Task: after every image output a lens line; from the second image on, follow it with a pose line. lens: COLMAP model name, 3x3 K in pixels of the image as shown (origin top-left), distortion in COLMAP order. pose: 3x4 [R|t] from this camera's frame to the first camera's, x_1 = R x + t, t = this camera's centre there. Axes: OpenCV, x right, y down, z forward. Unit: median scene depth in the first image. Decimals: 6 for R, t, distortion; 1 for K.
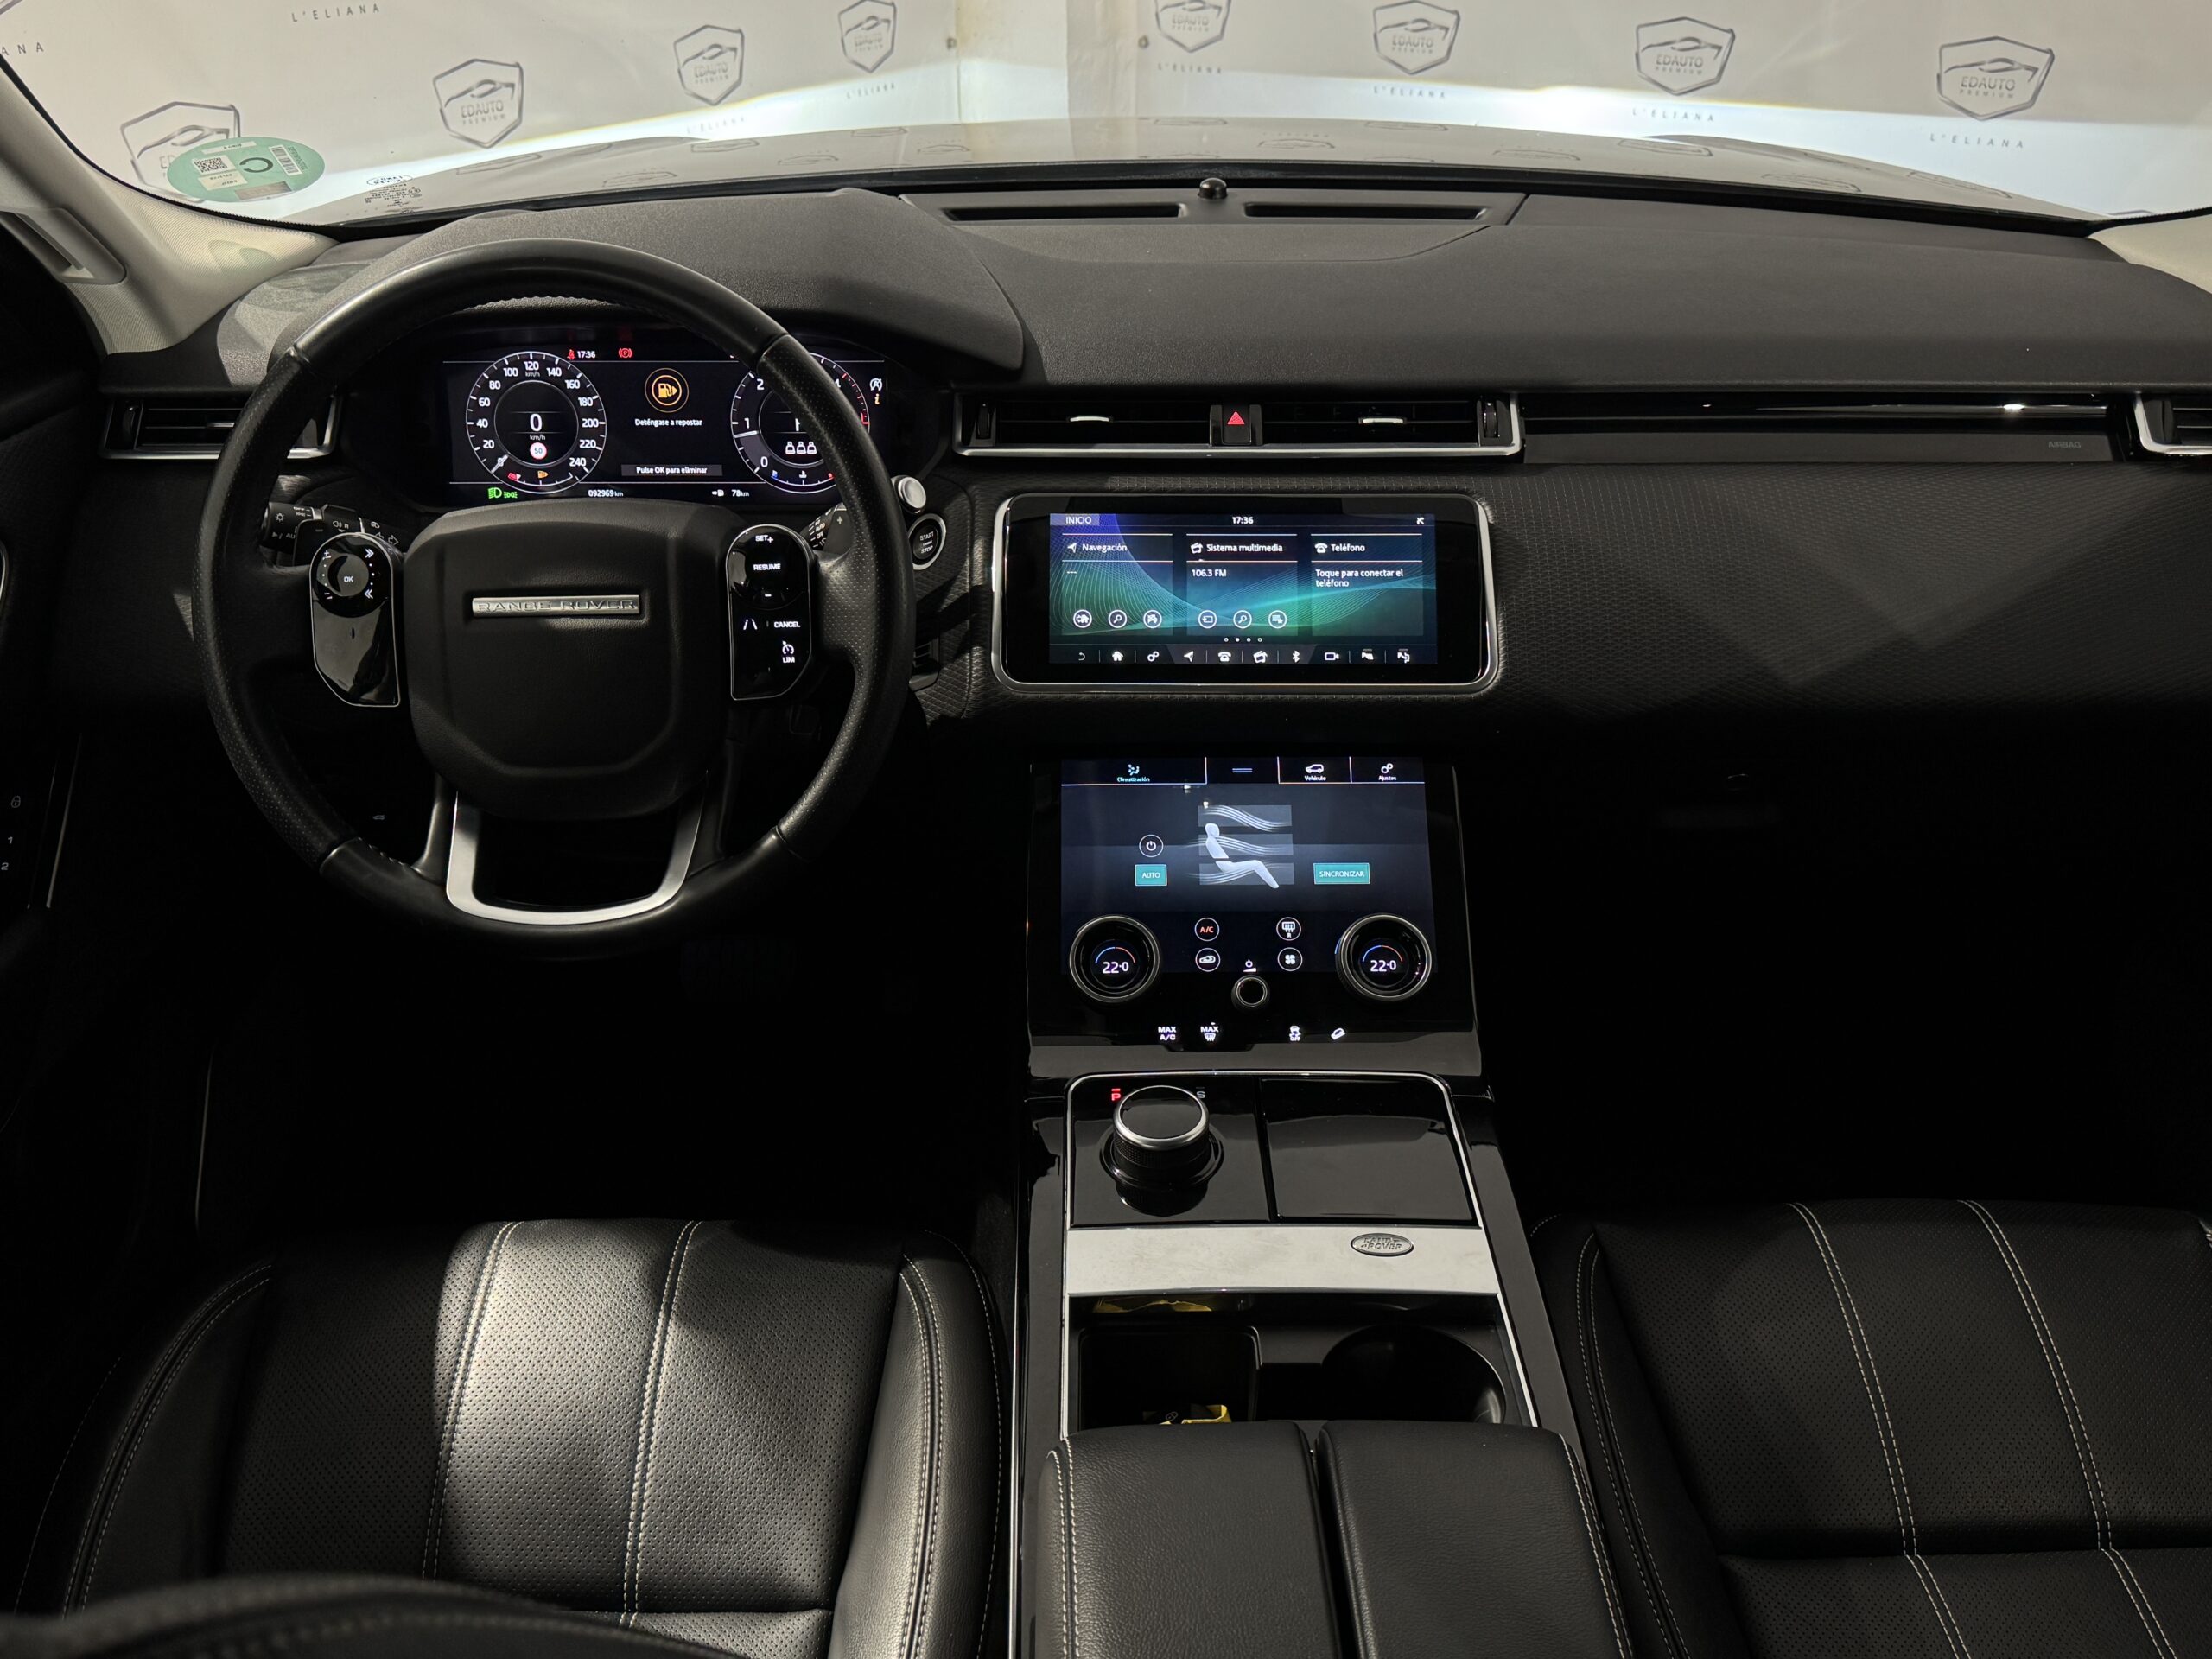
lens RADIAL K [[1969.5, 0, 1123.8], [0, 1969.5, 832.9], [0, 0, 1]] dist [0.184304, -0.343776]
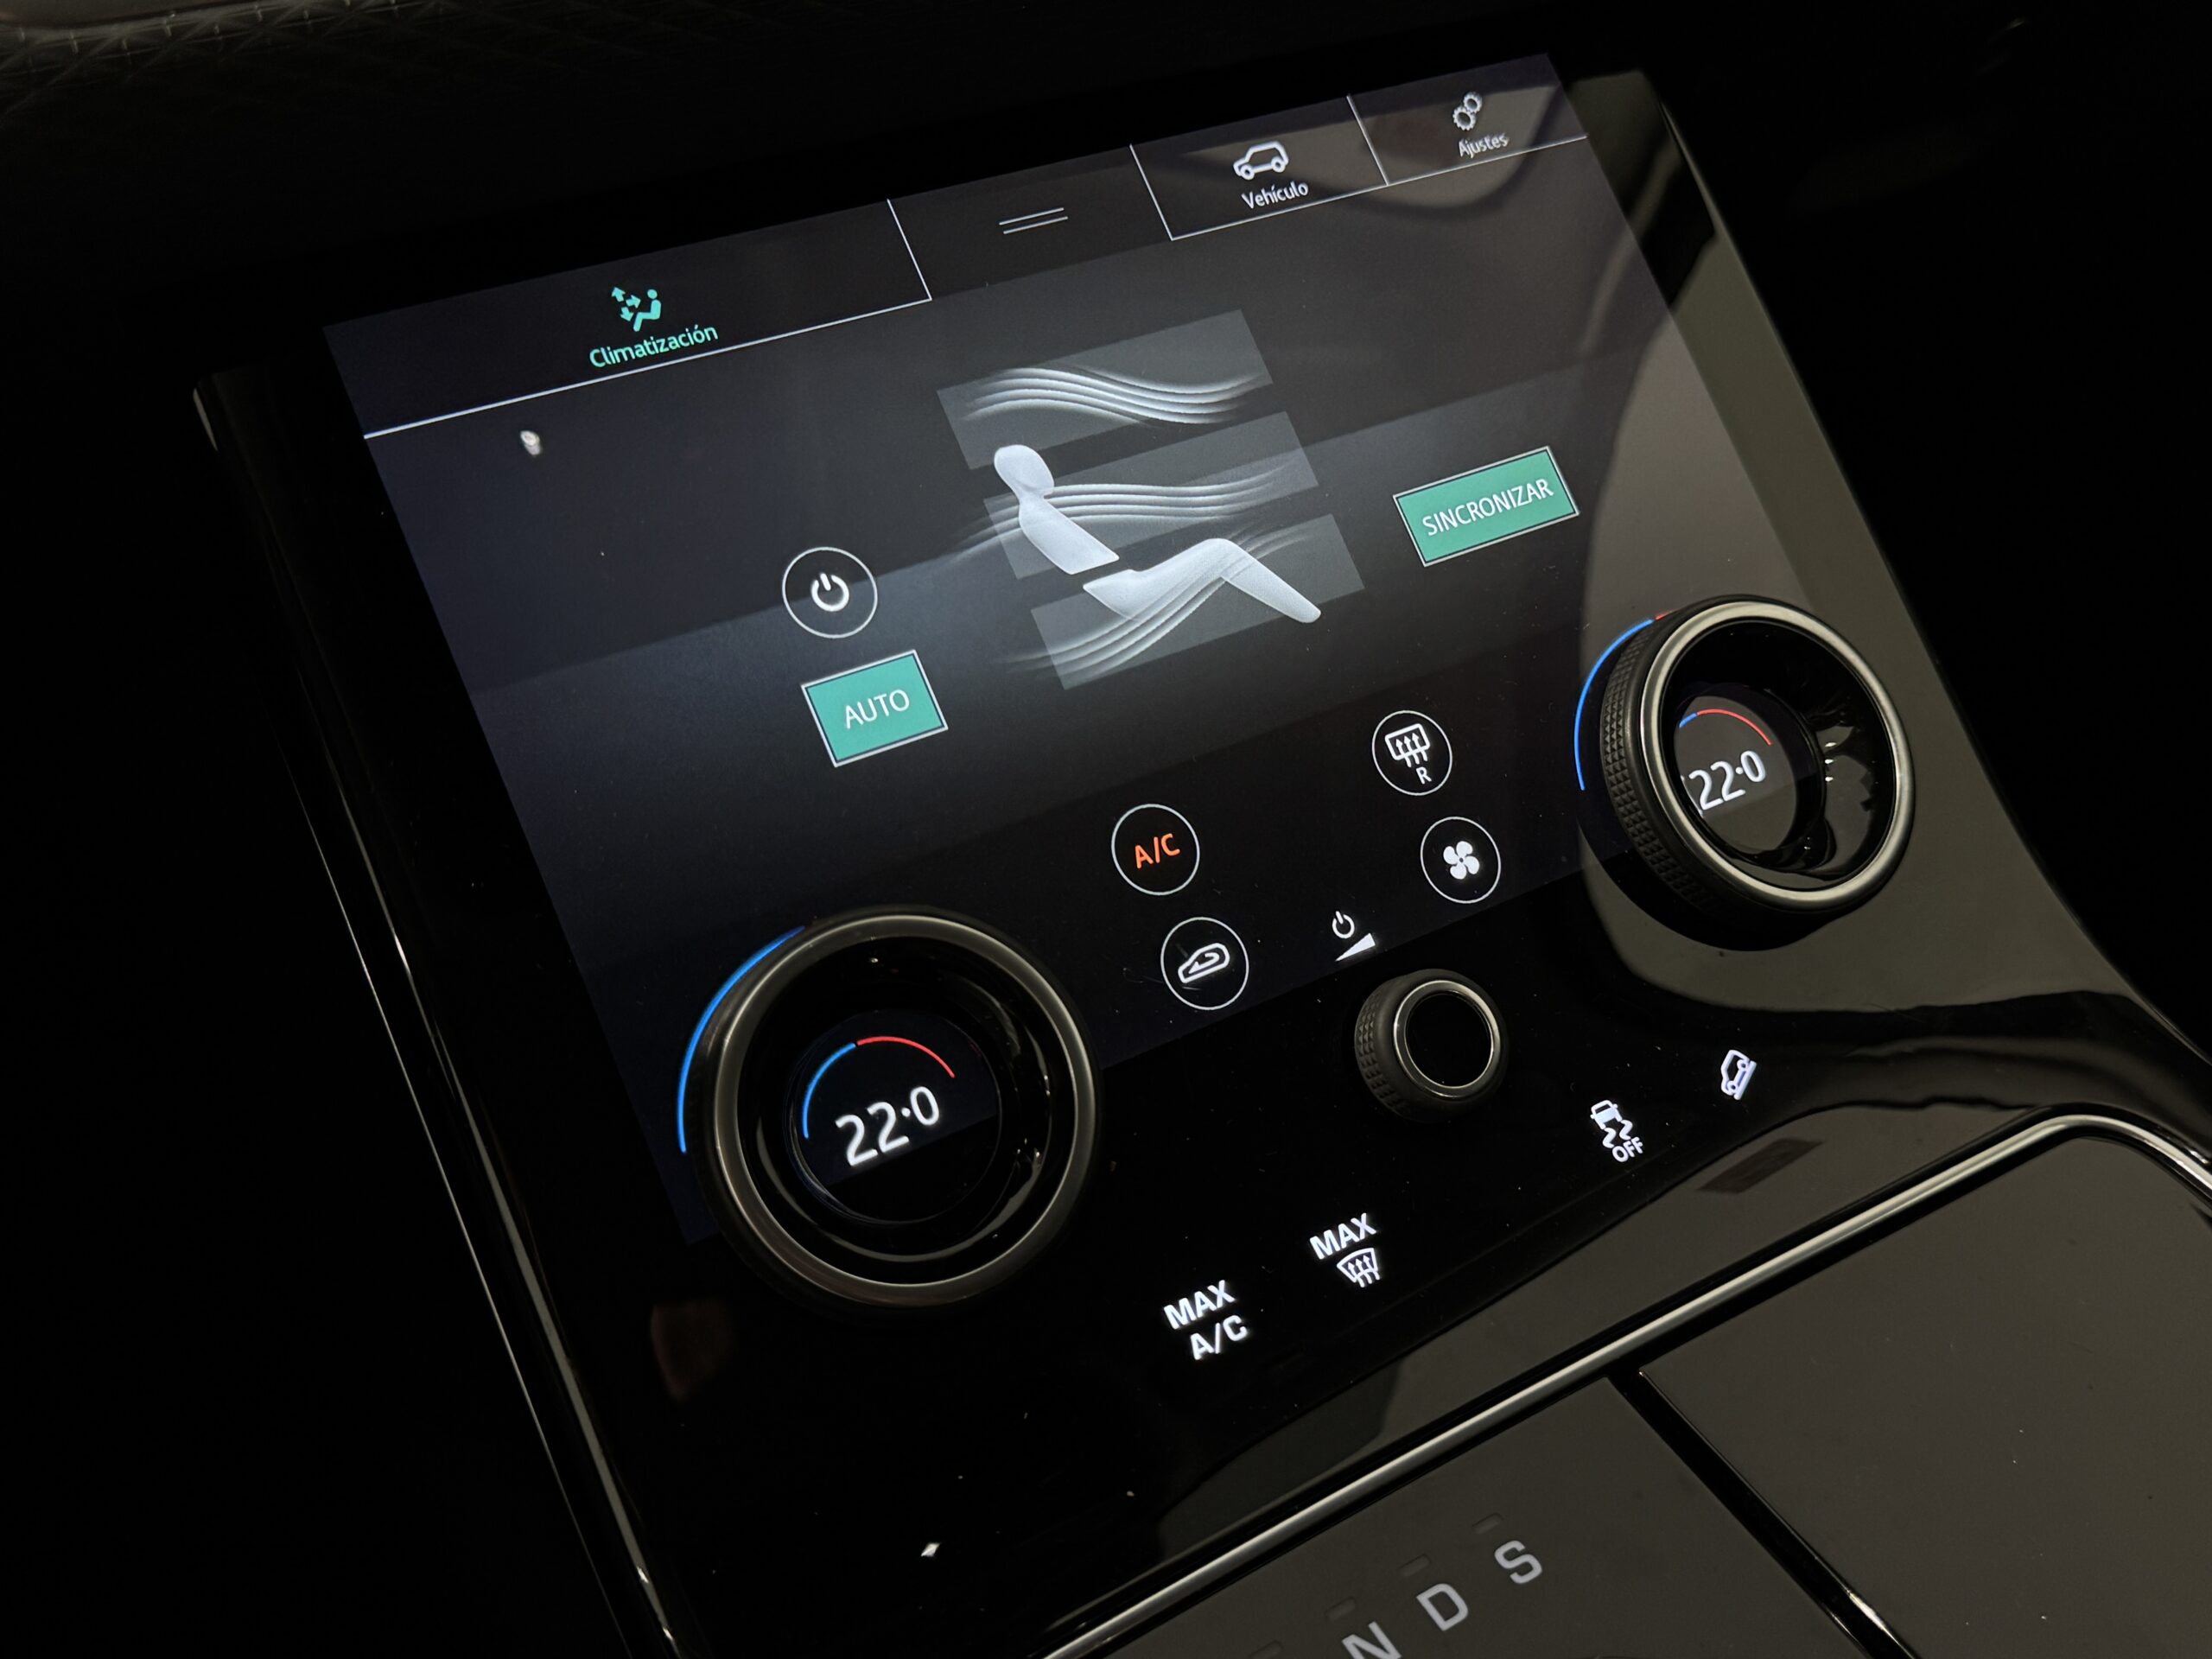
lens RADIAL K [[2147.1, 0, 1106.0], [0, 2147.1, 829.5], [0, 0, 1]] dist [0.121786, -0.354209]
pose [[0.864100, -0.311836, 0.395081, -0.071562], [0.235236, 0.944156, 0.230723, -0.019343], [-0.444966, -0.106431, 0.889201, 0.734472]]
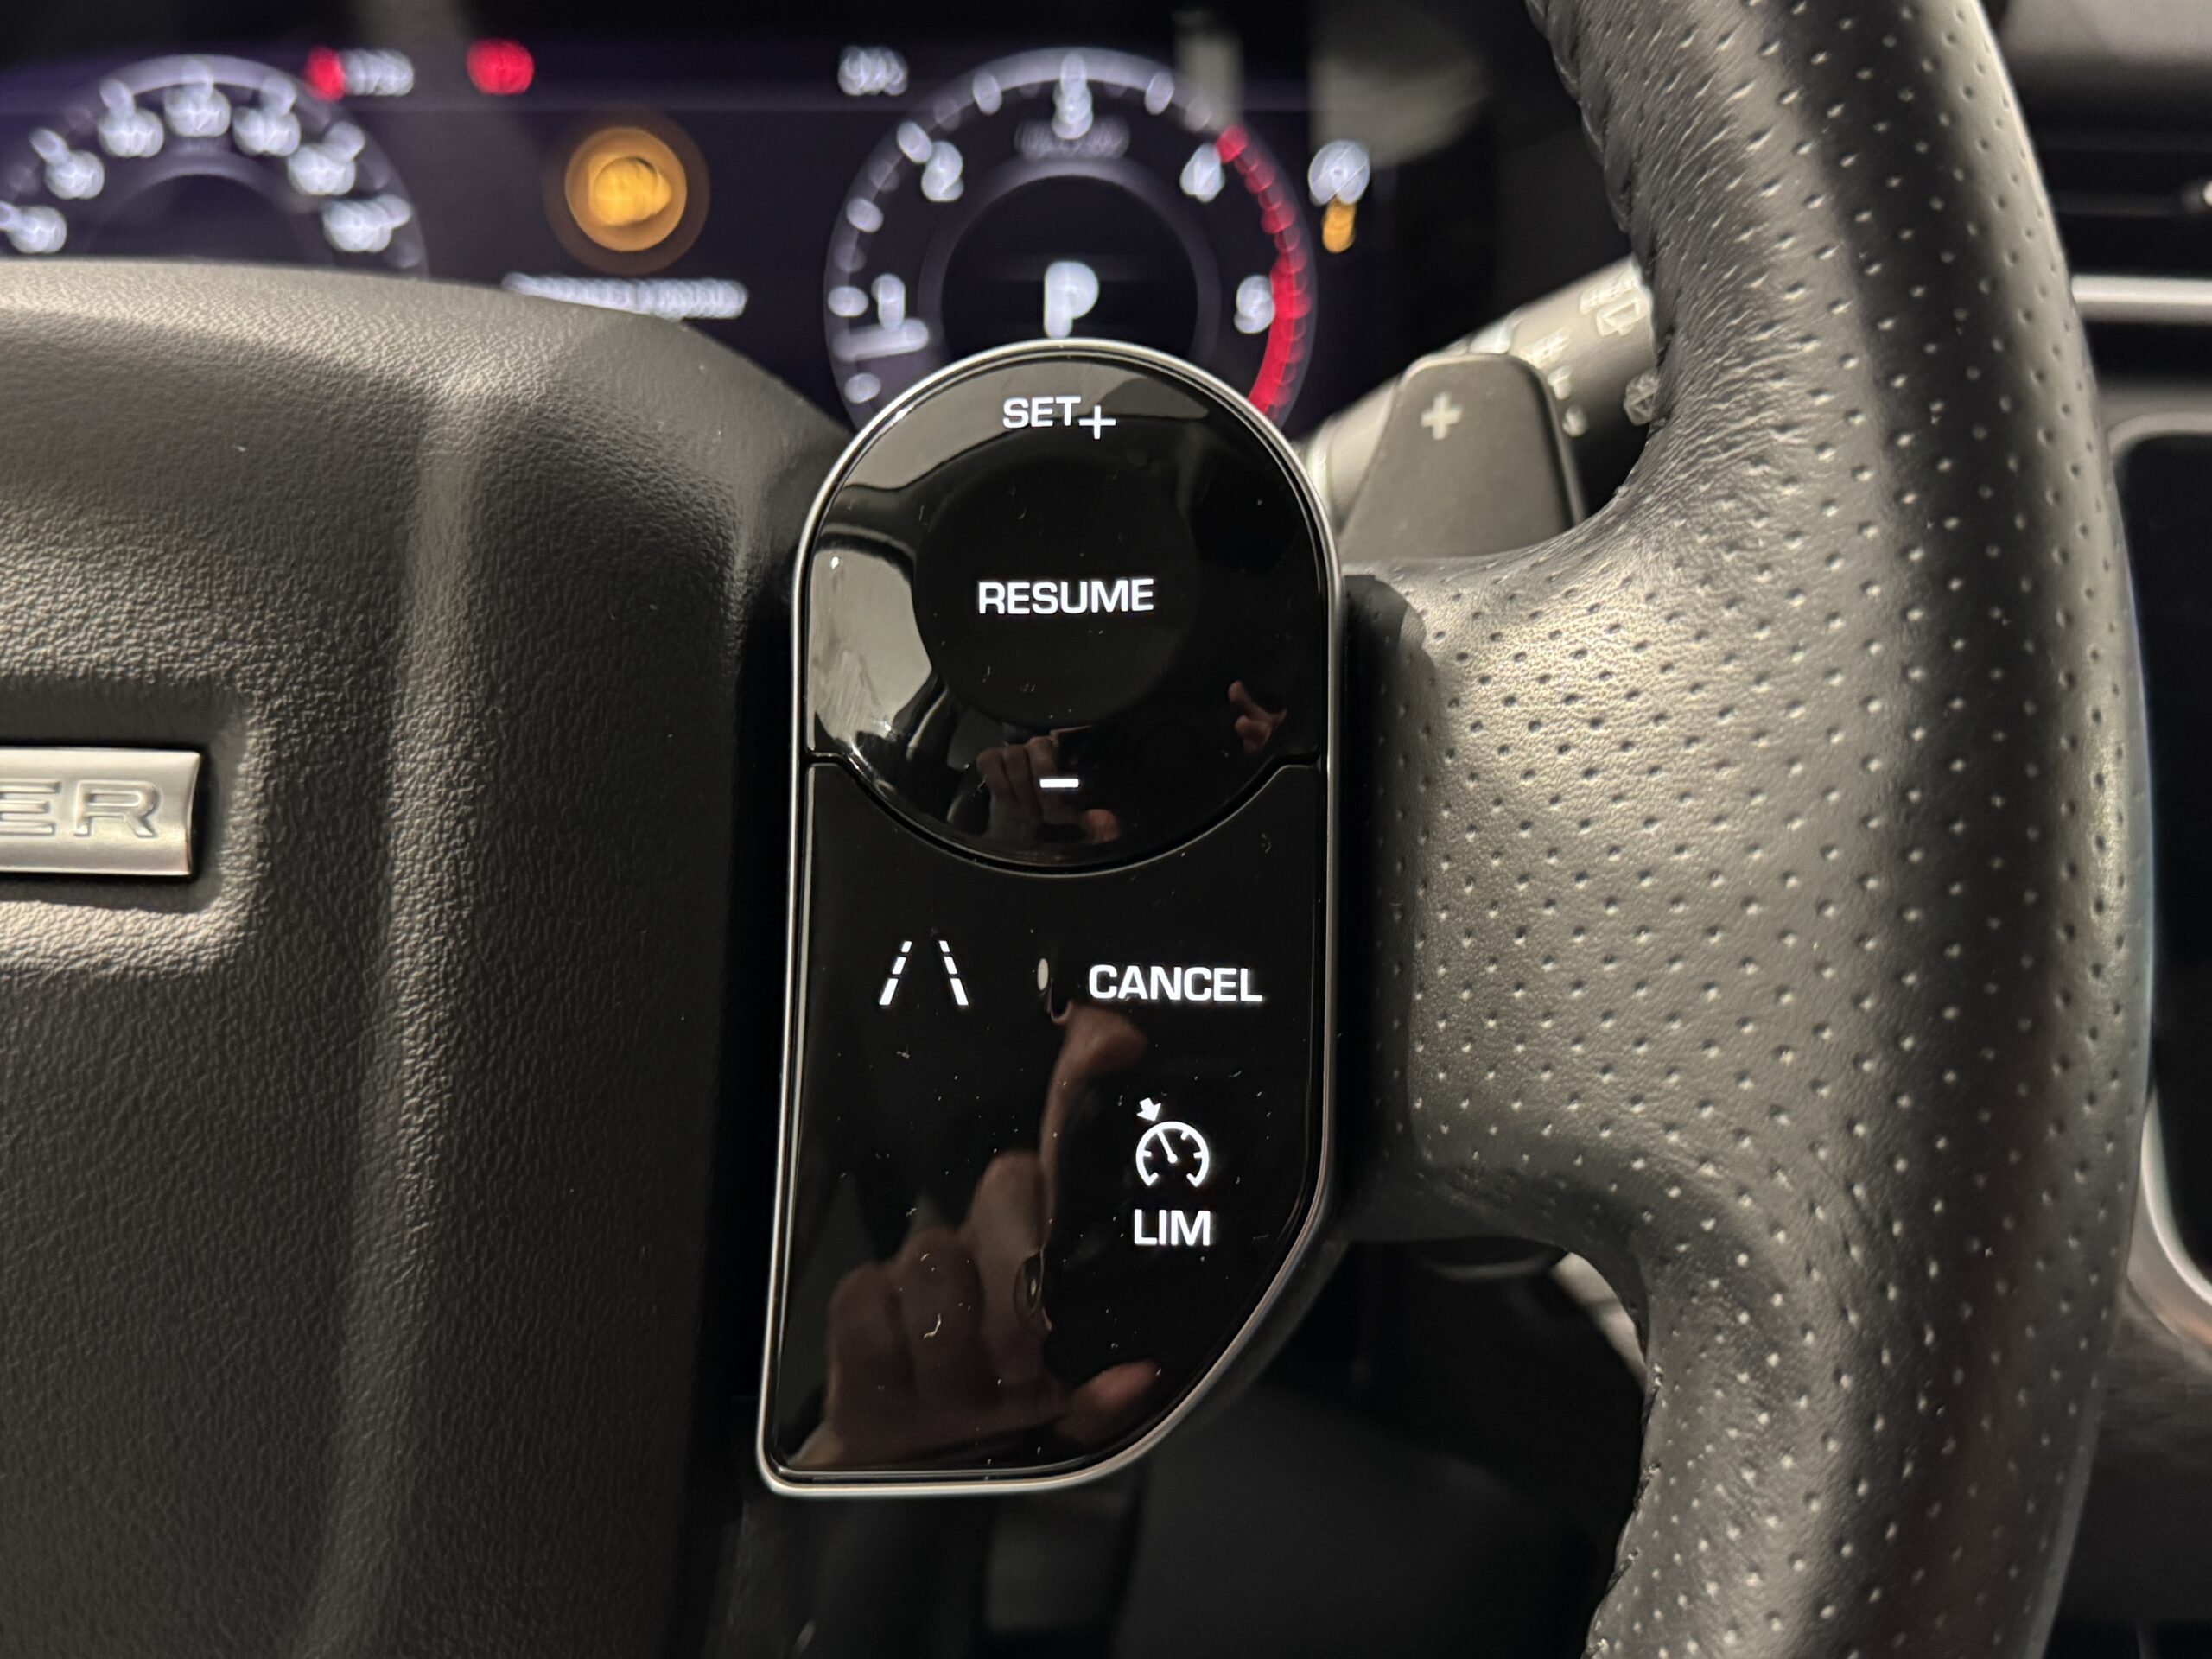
lens RADIAL K [[2376.9, 0, 1106.0], [0, 2376.9, 829.5], [0, 0, 1]] dist [0.262303, -0.897284]
pose [[0.997645, 0.035419, -0.058729, -0.149179], [-0.045425, 0.982815, -0.178914, -0.076522], [0.051383, 0.181161, 0.982110, 0.746146]]
